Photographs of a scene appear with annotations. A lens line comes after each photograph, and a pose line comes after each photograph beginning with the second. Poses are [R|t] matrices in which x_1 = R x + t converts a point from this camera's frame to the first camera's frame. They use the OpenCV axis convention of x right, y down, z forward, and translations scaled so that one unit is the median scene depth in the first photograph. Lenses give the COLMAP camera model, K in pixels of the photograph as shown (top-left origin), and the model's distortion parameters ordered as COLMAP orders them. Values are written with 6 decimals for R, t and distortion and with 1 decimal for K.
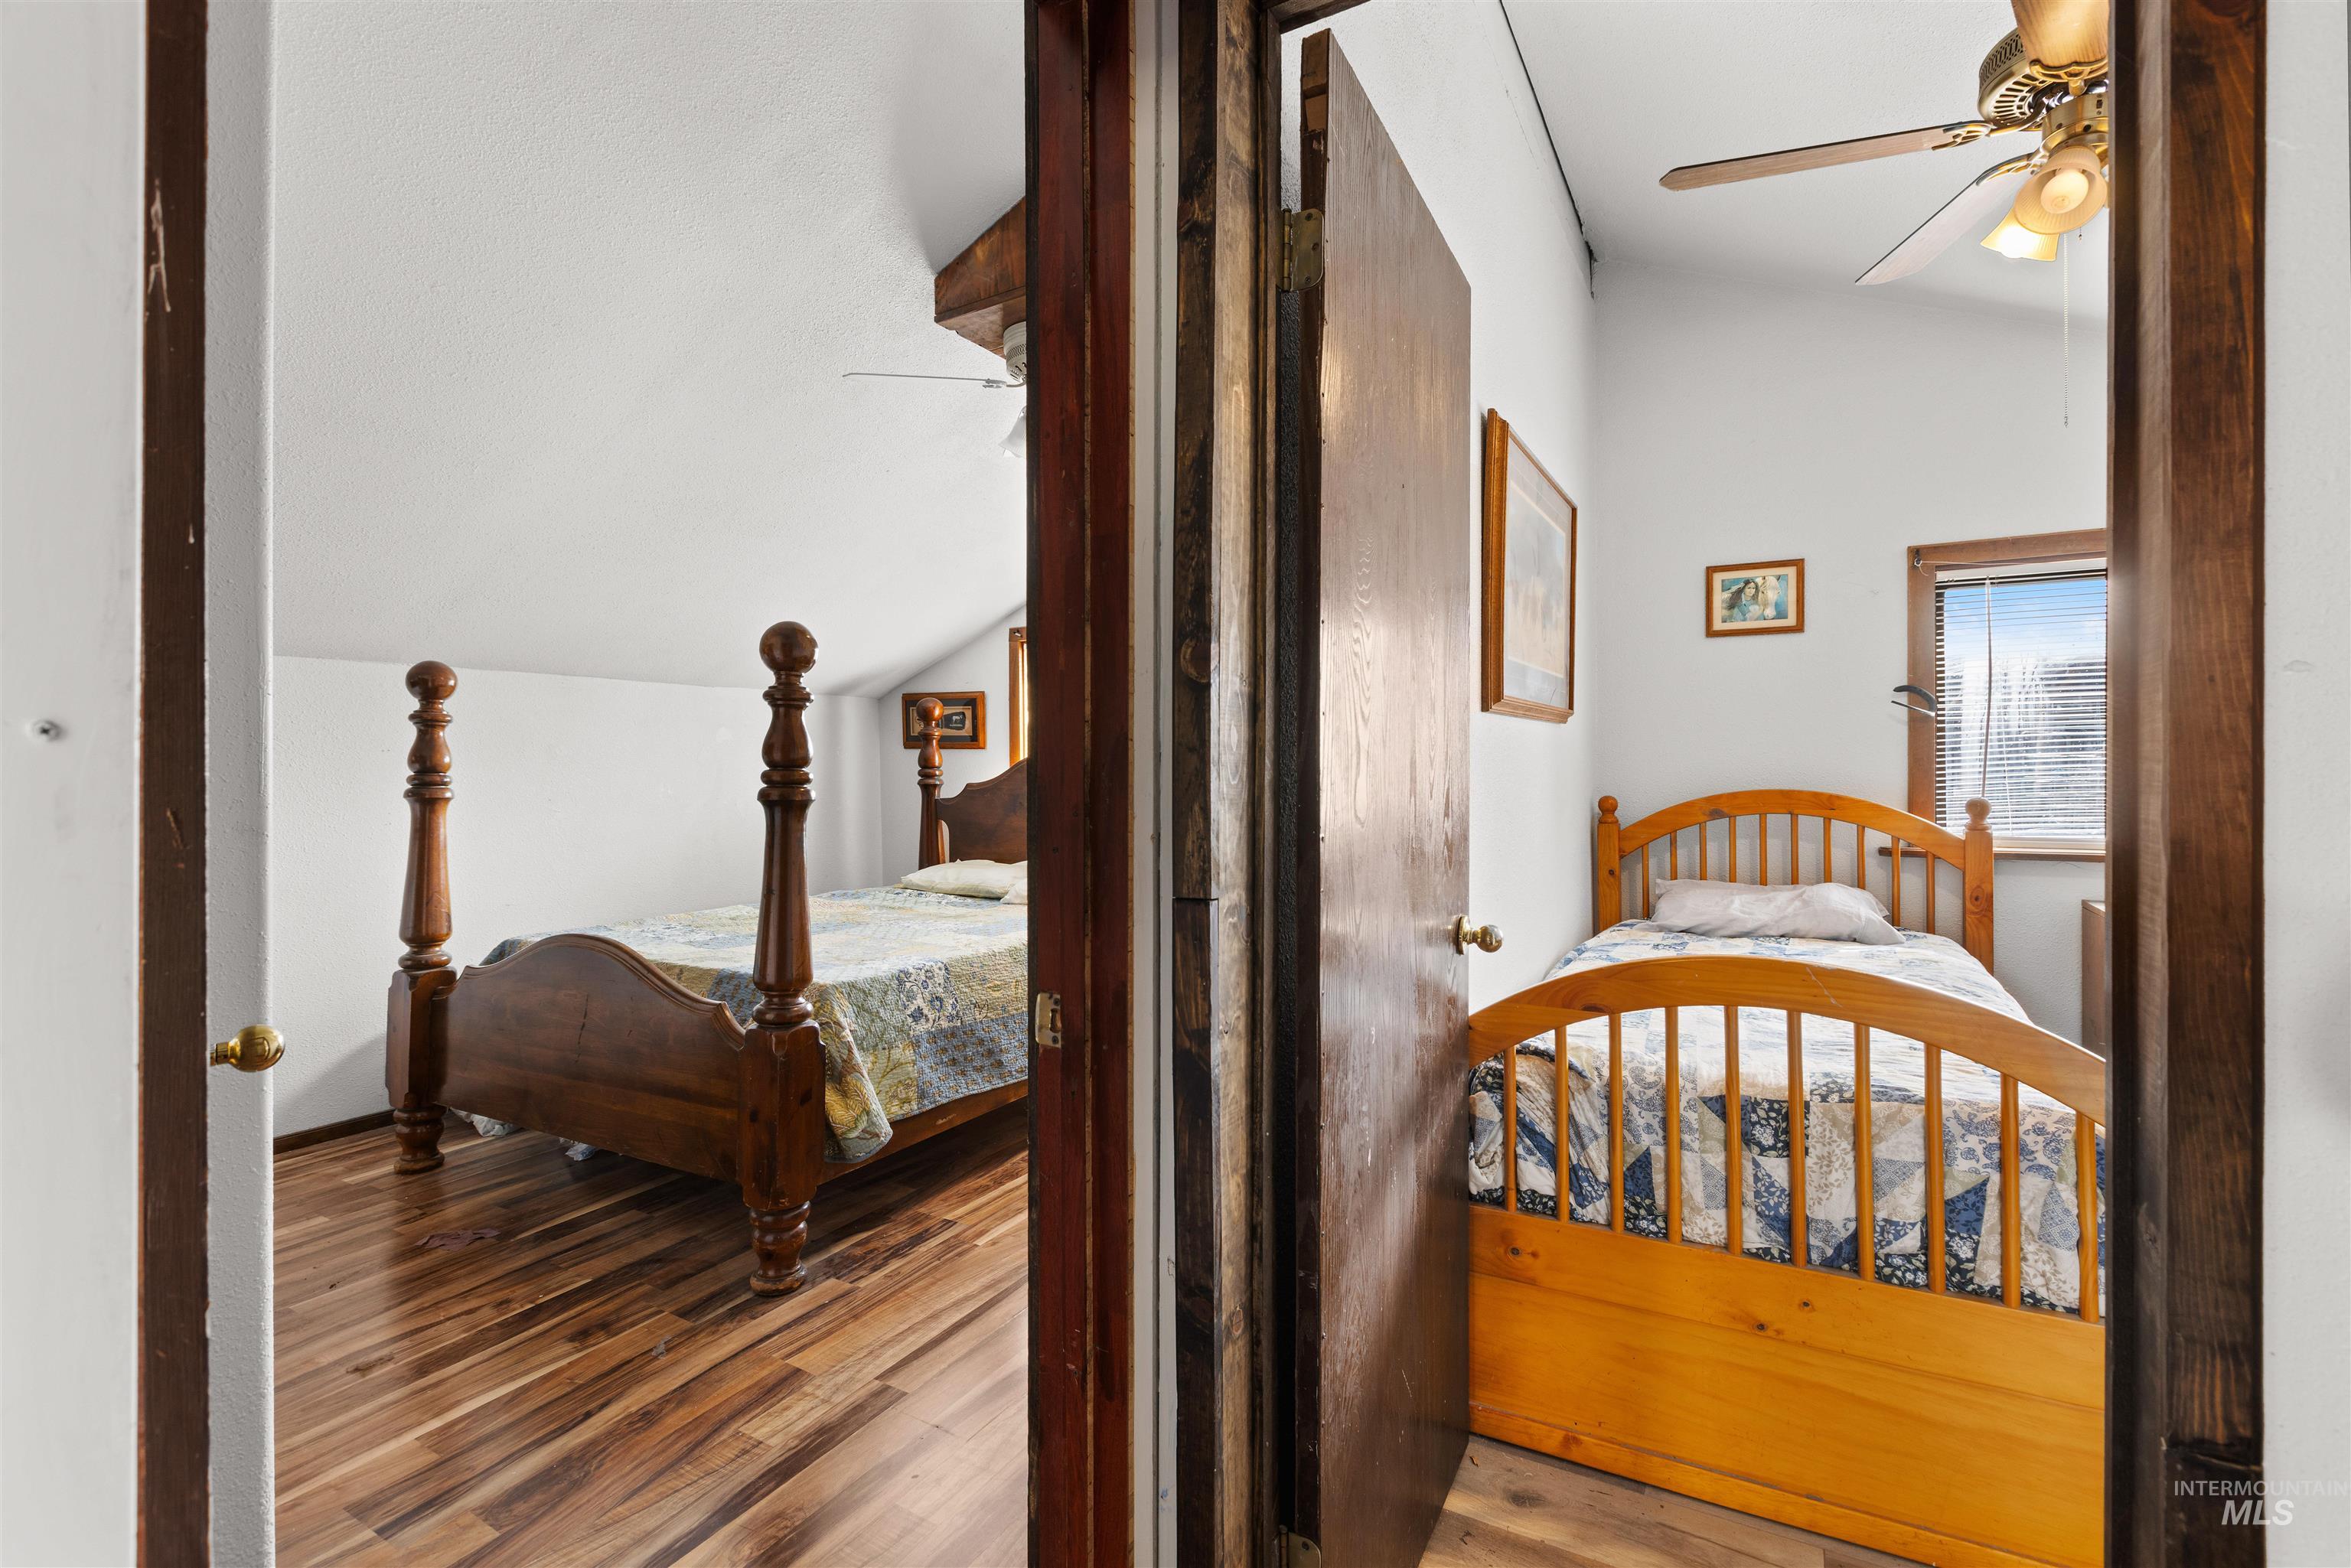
lens RADIAL K [[1065.4, 0, 1147.2], [0, 1065.4, 764.2], [0, 0, 1]] dist [0.007298, 0.000589]
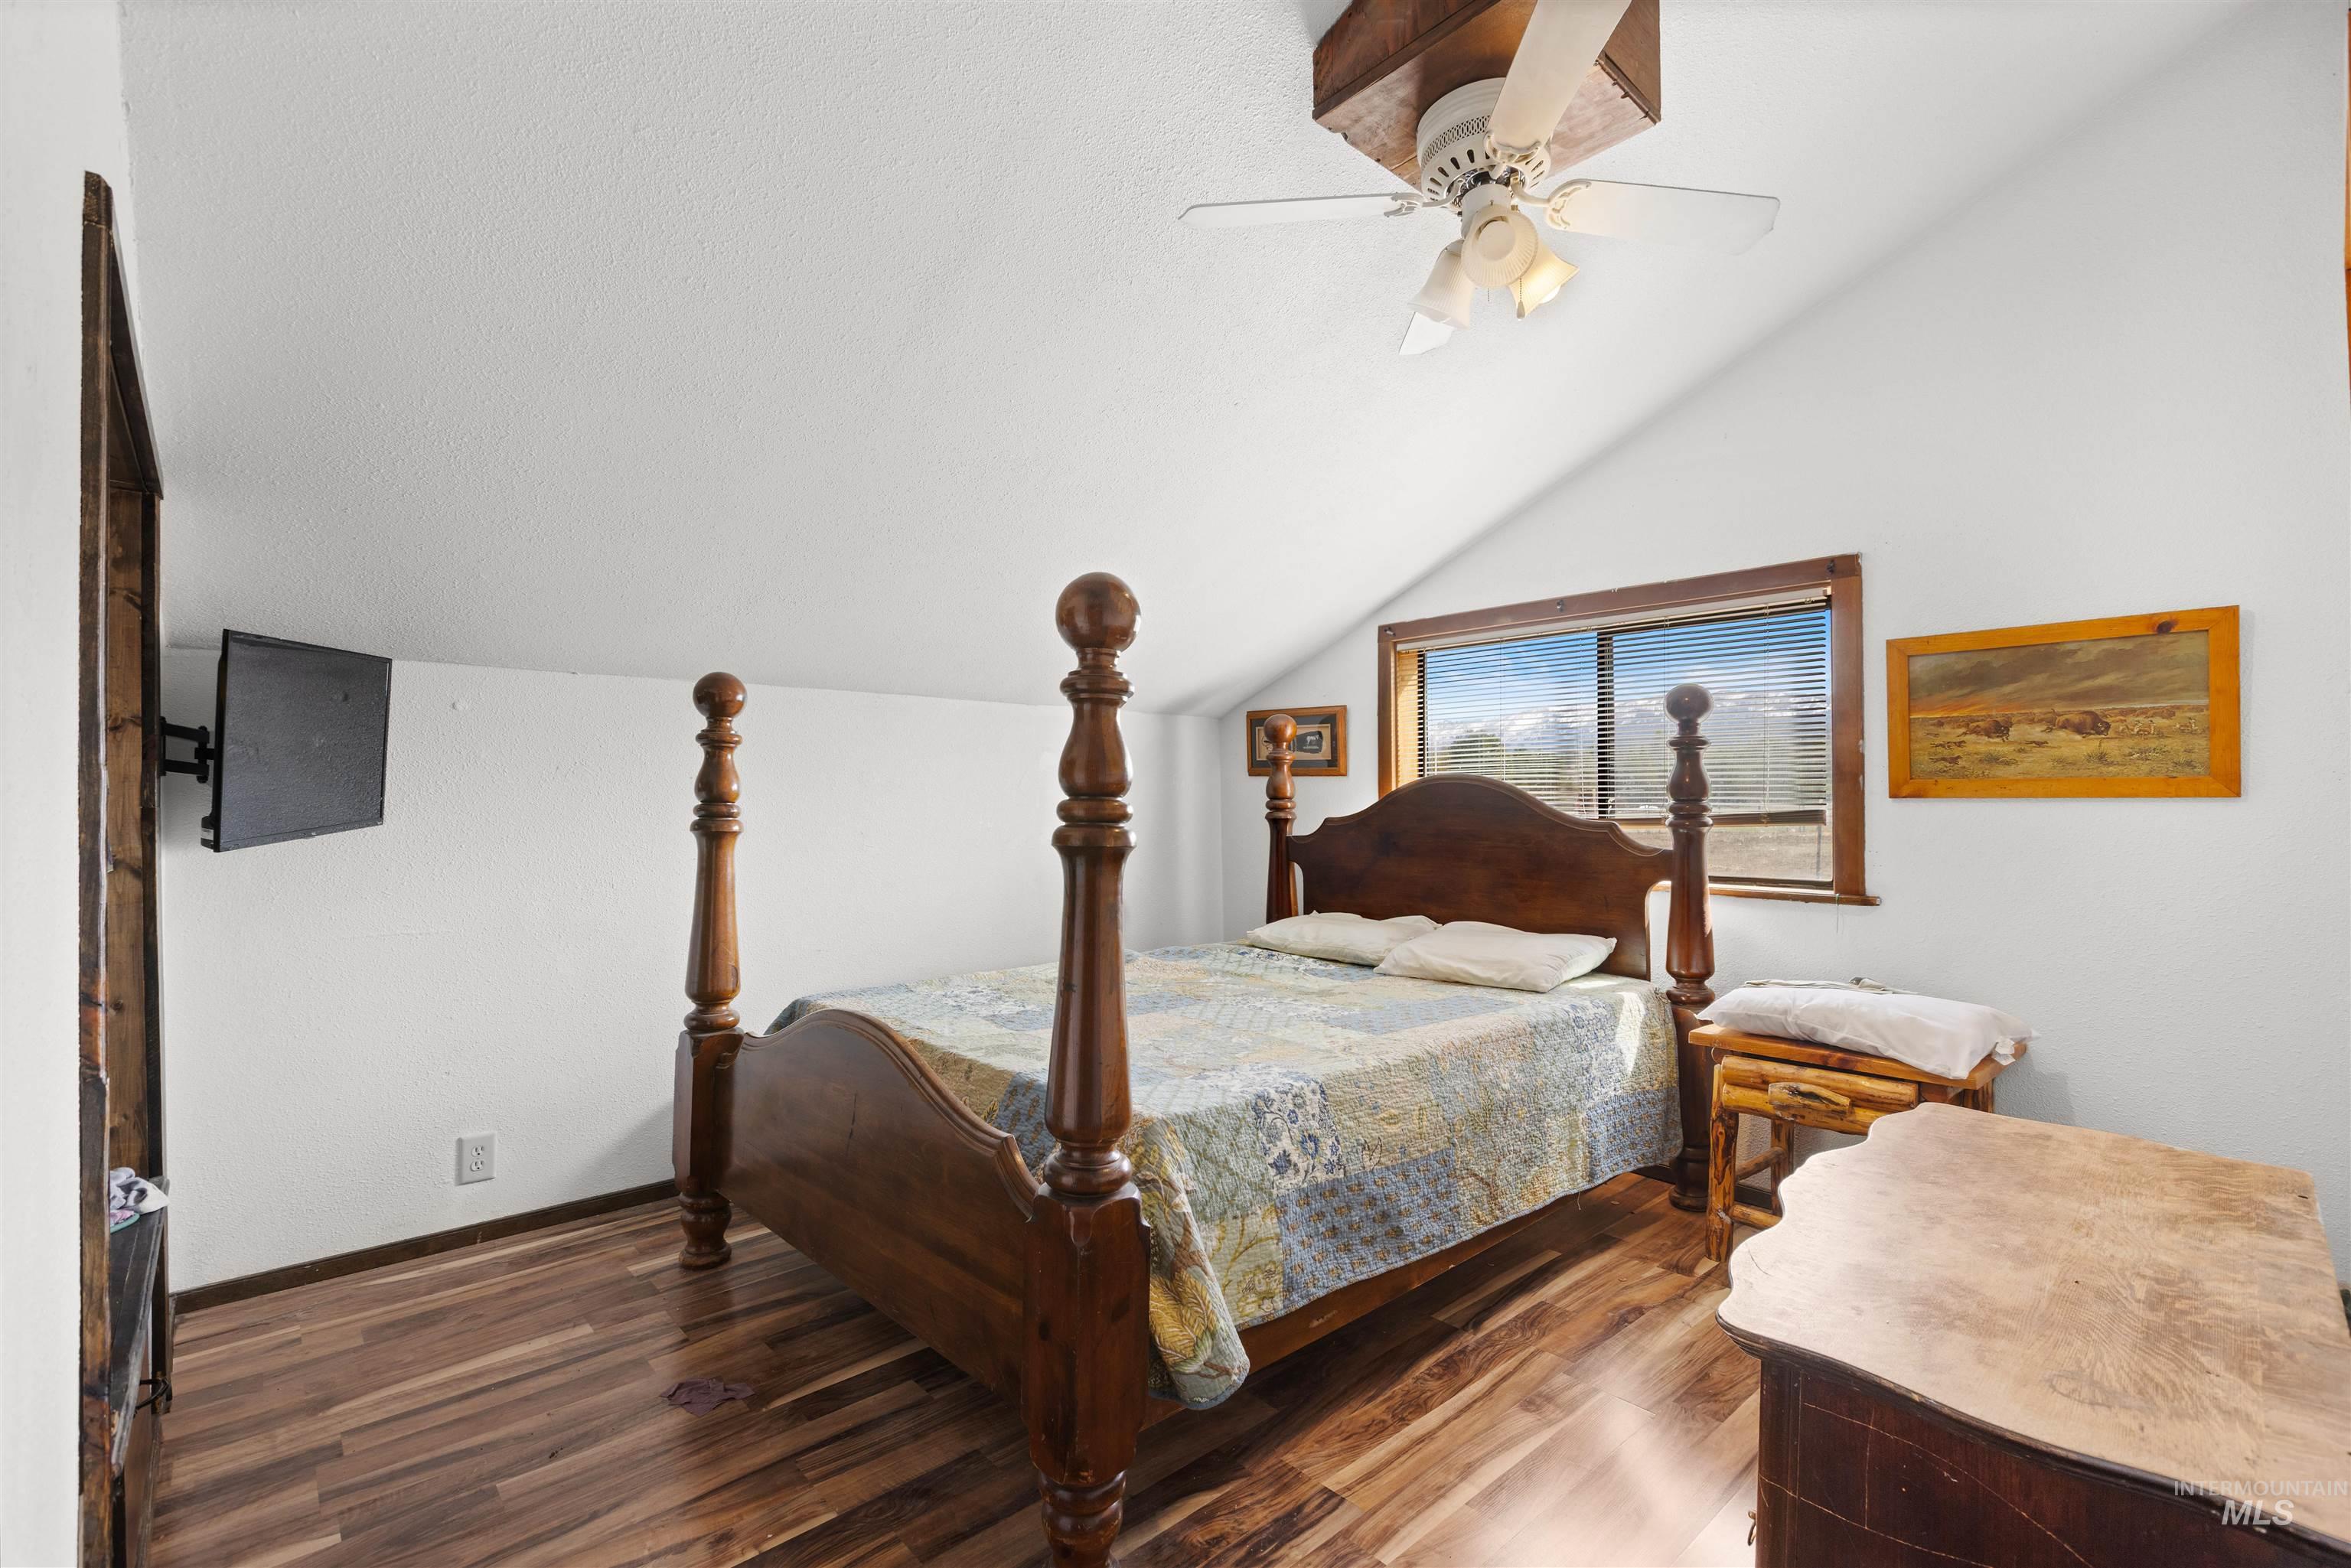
lens RADIAL K [[1031.1, 0, 1172.3], [0, 1031.1, 791.9], [0, 0, 1]] dist [-0.000547, -0.000243]
pose [[0.959346, 0.001128, -0.282231, -0.095796], [-0.002401, 0.999988, -0.004164, 0.002529], [0.282223, 0.004672, 0.959337, 0.343677]]
